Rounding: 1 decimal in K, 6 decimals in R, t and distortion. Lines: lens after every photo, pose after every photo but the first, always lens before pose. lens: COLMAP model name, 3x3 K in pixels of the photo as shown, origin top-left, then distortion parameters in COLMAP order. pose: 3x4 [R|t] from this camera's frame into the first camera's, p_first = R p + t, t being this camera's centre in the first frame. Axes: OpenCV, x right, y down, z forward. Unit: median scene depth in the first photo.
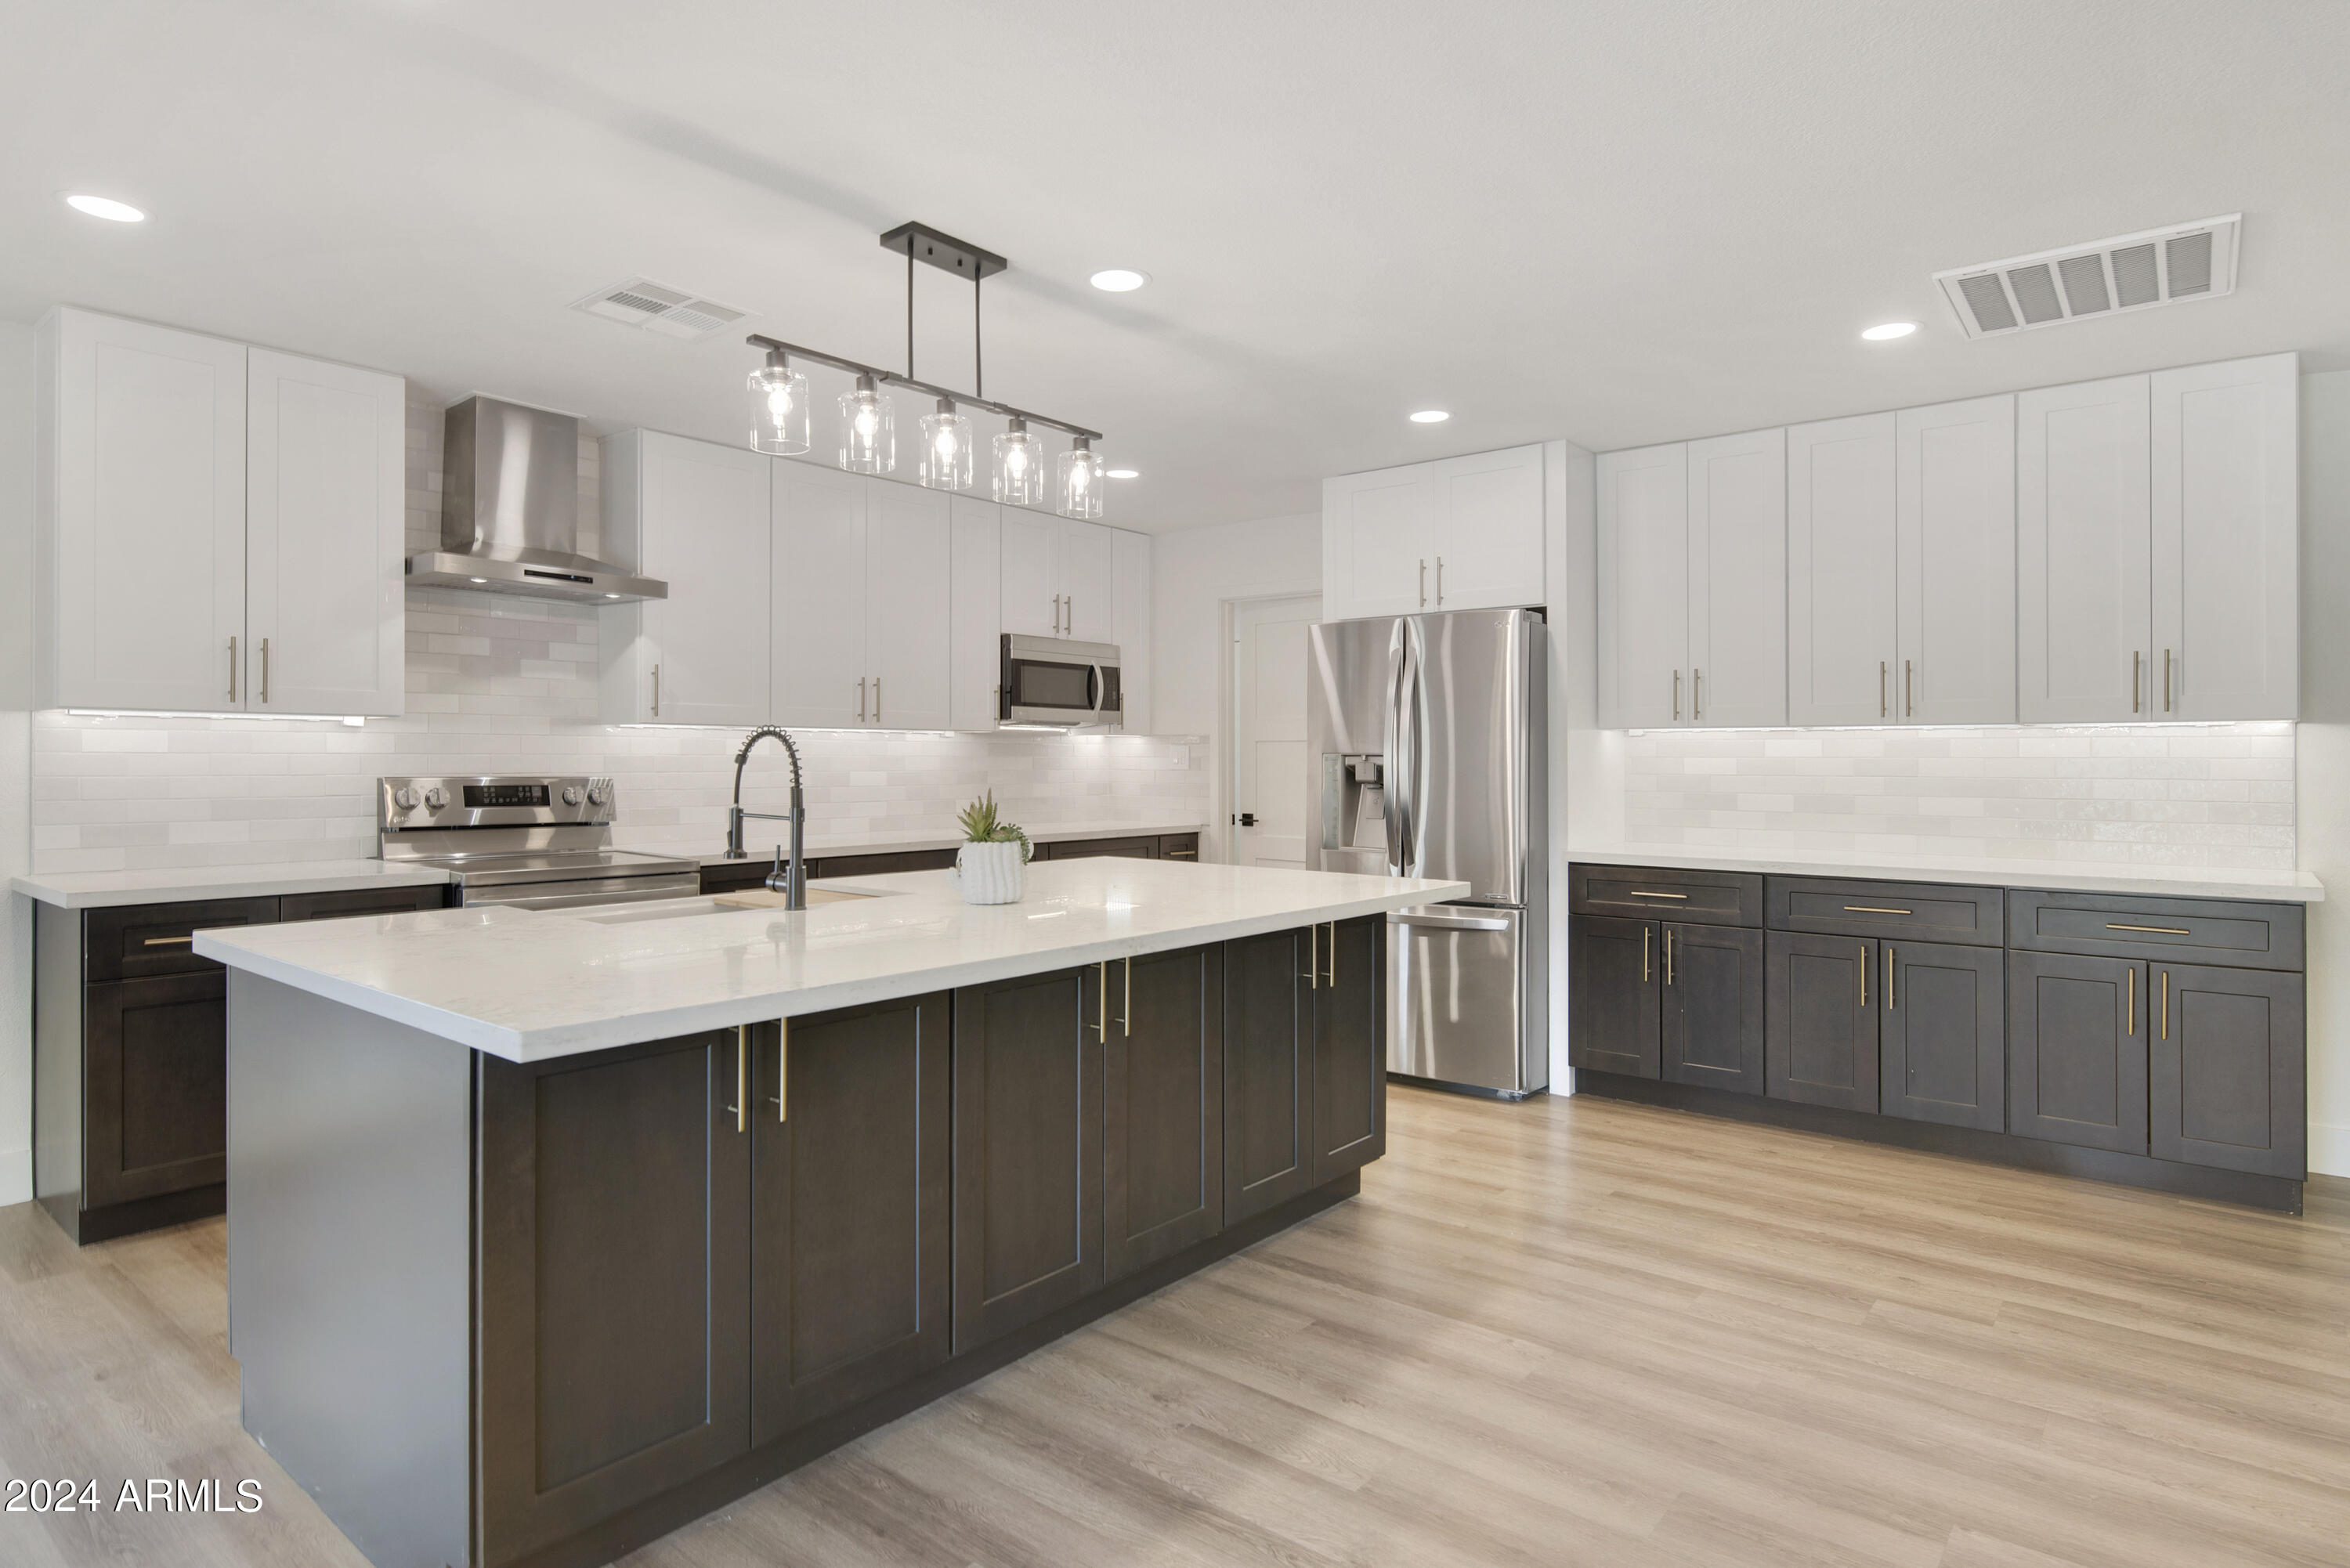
lens RADIAL K [[1273.0, 0, 1190.3], [0, 1273.0, 755.4], [0, 0, 1]] dist [-0.001133, -0.001609]
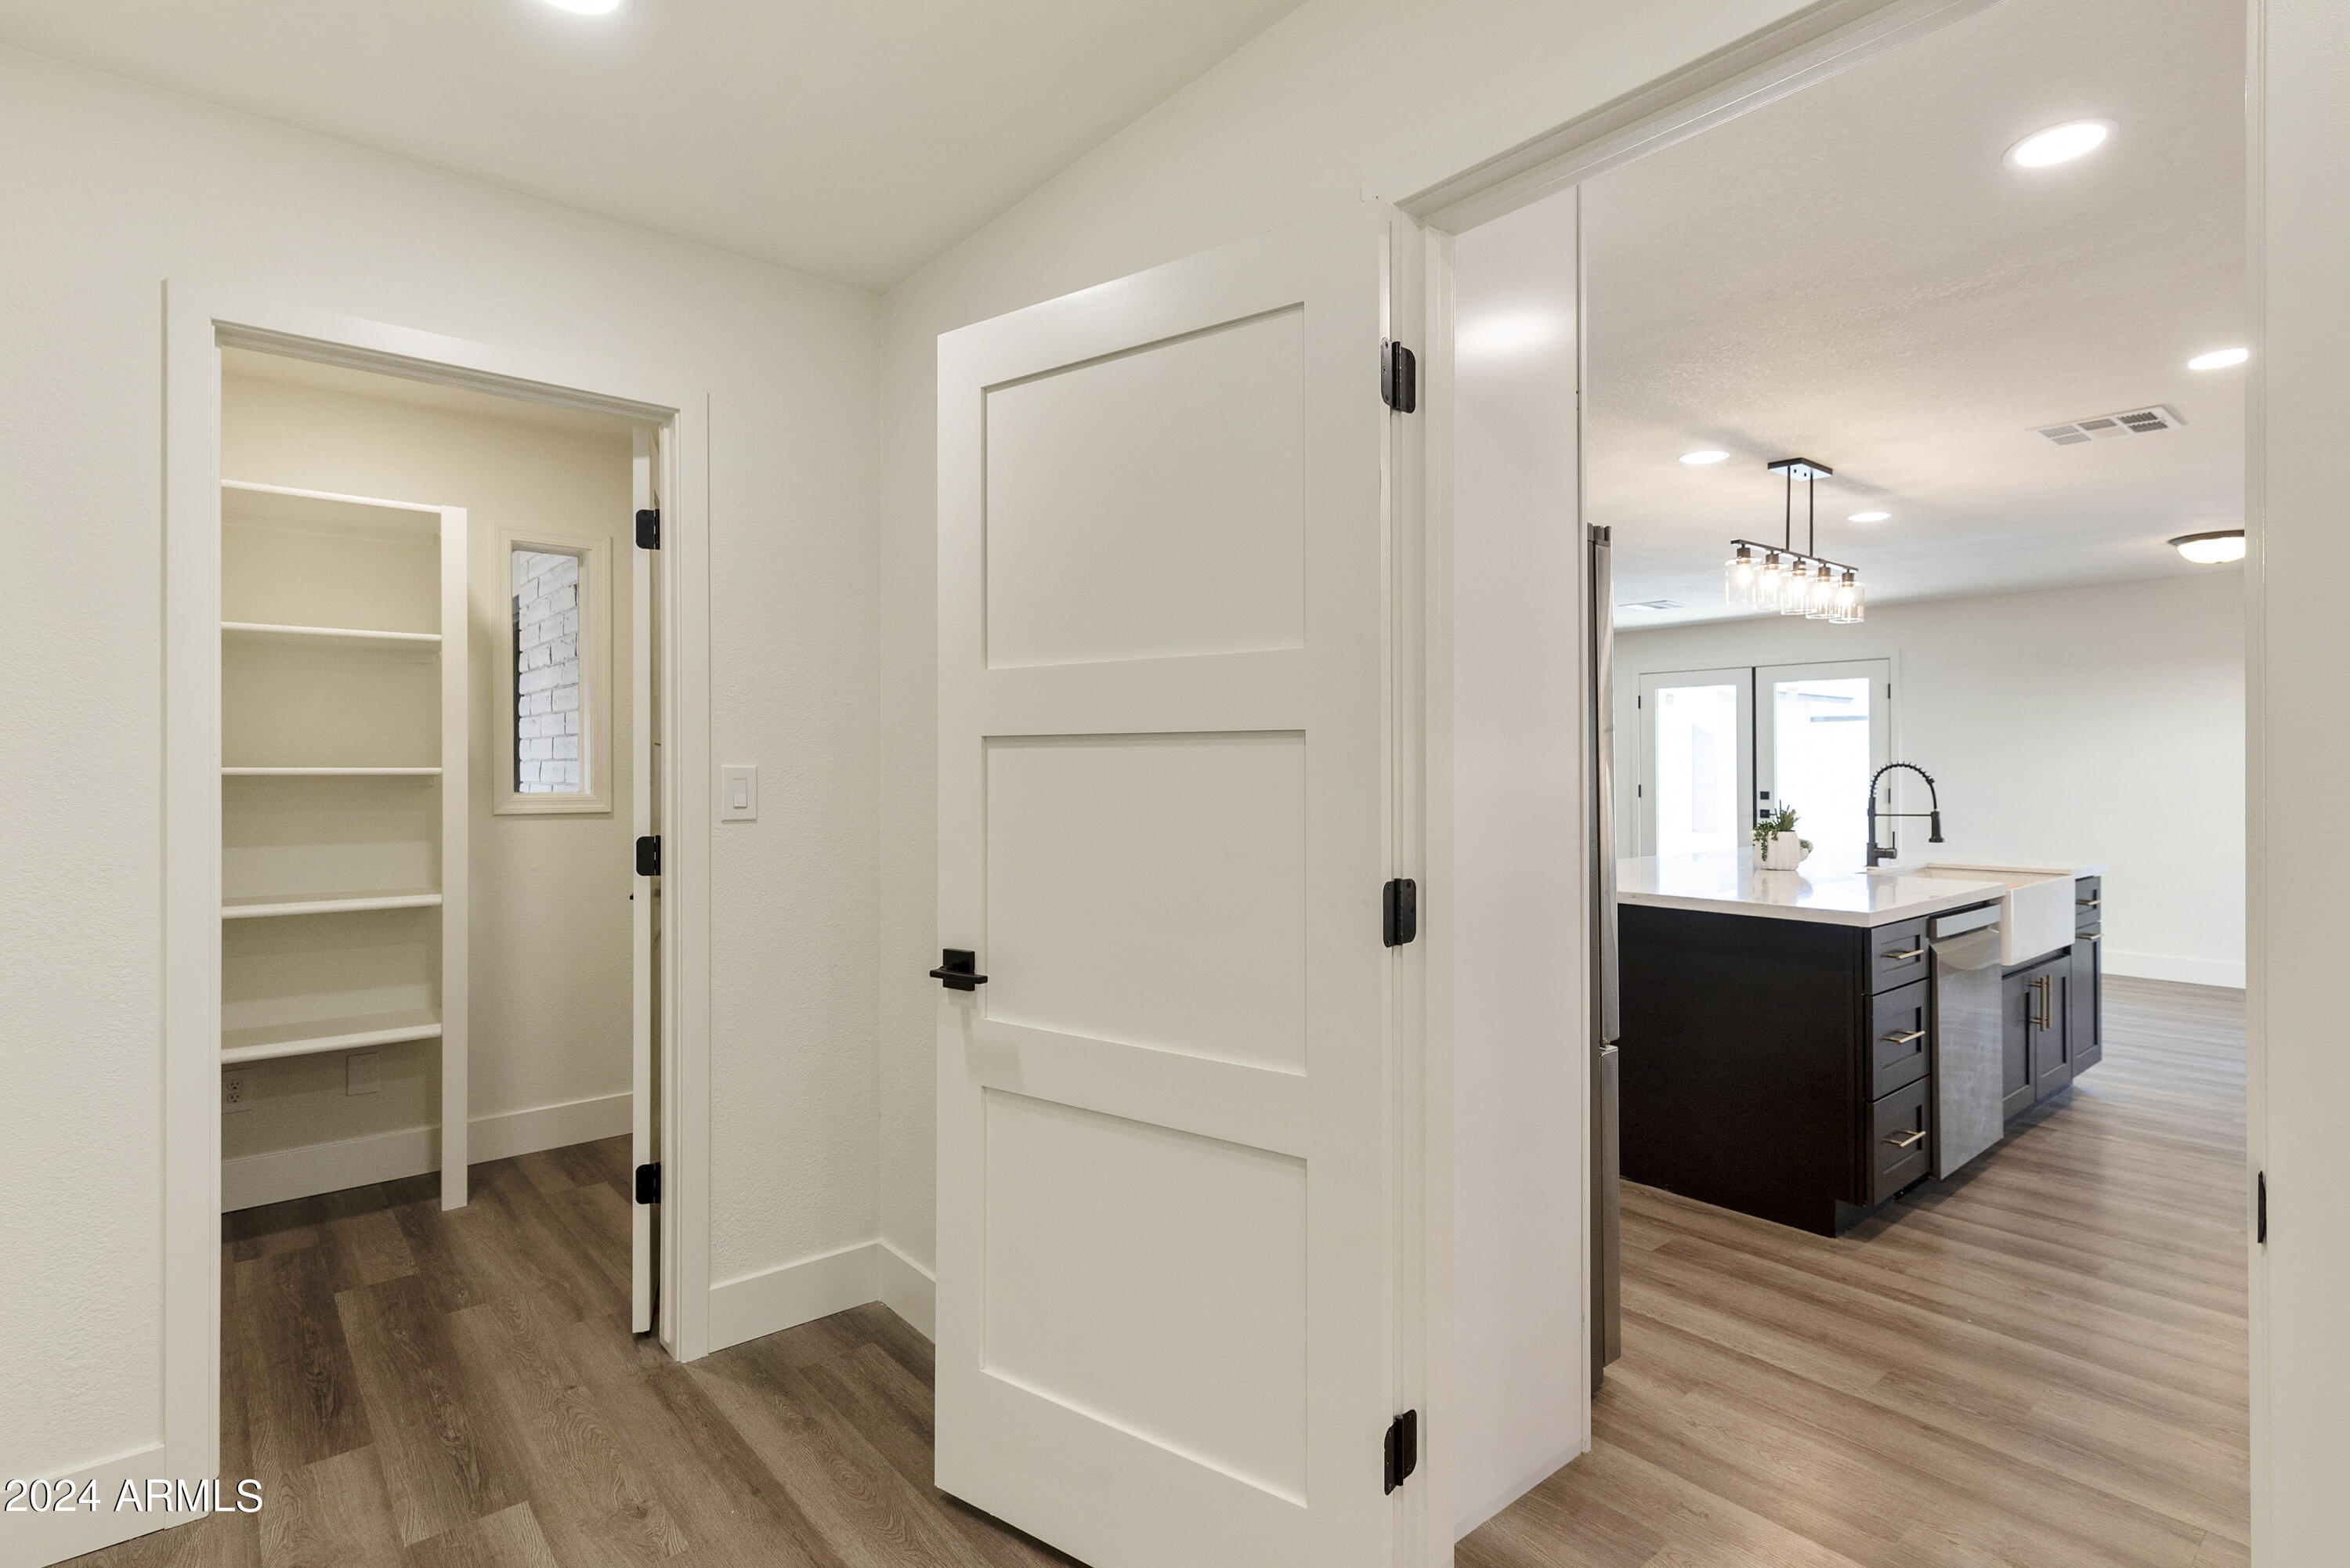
lens RADIAL K [[1165.9, 0, 1171.4], [0, 1165.9, 763.7], [0, 0, 1]] dist [0.004792, -0.000893]
pose [[-0.980090, 0.000301, 0.198554, 0.230798], [-0.001095, 0.999975, -0.006924, -0.005685], [-0.198551, -0.007004, -0.980066, 1.990285]]
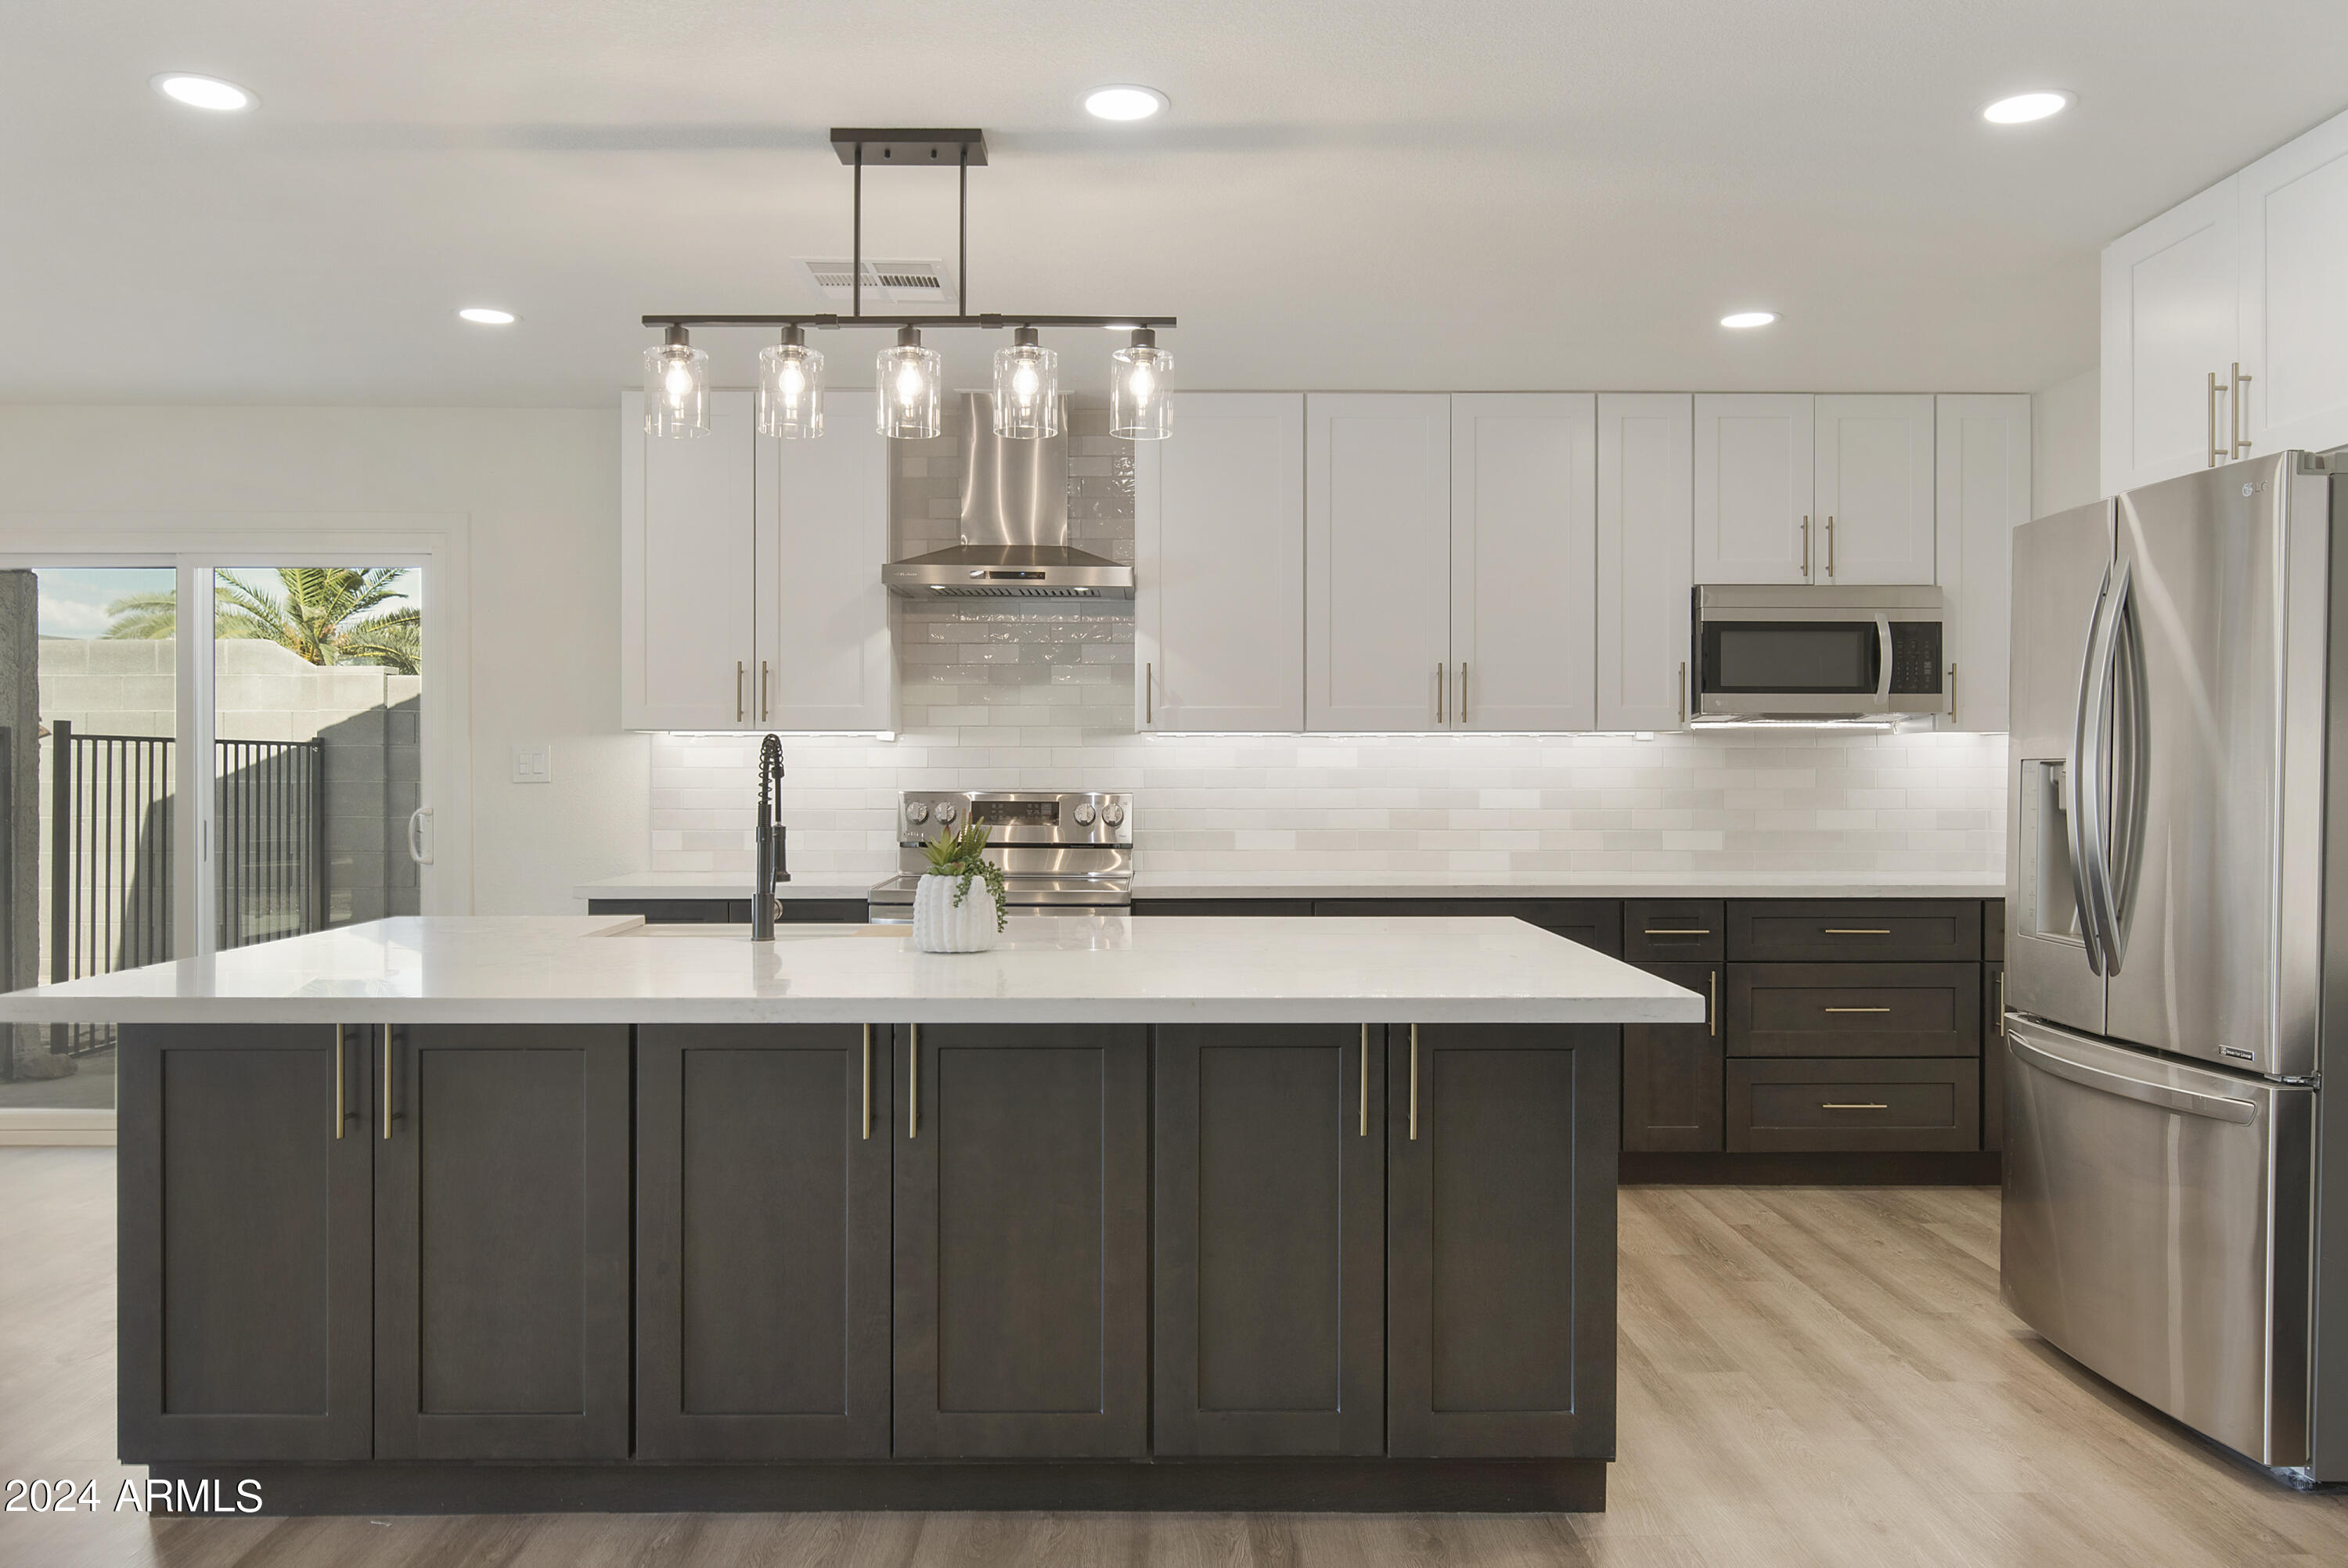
lens RADIAL K [[1701.7, 0, 1179.2], [0, 1701.7, 777.3], [0, 0, 1]] dist [0.004793, -0.001725]
pose [[0.636567, -0.000671, -0.771222, 0.573391], [0.004055, 0.999989, 0.002477, 0.003701], [0.771211, -0.004705, 0.636562, 0.333612]]
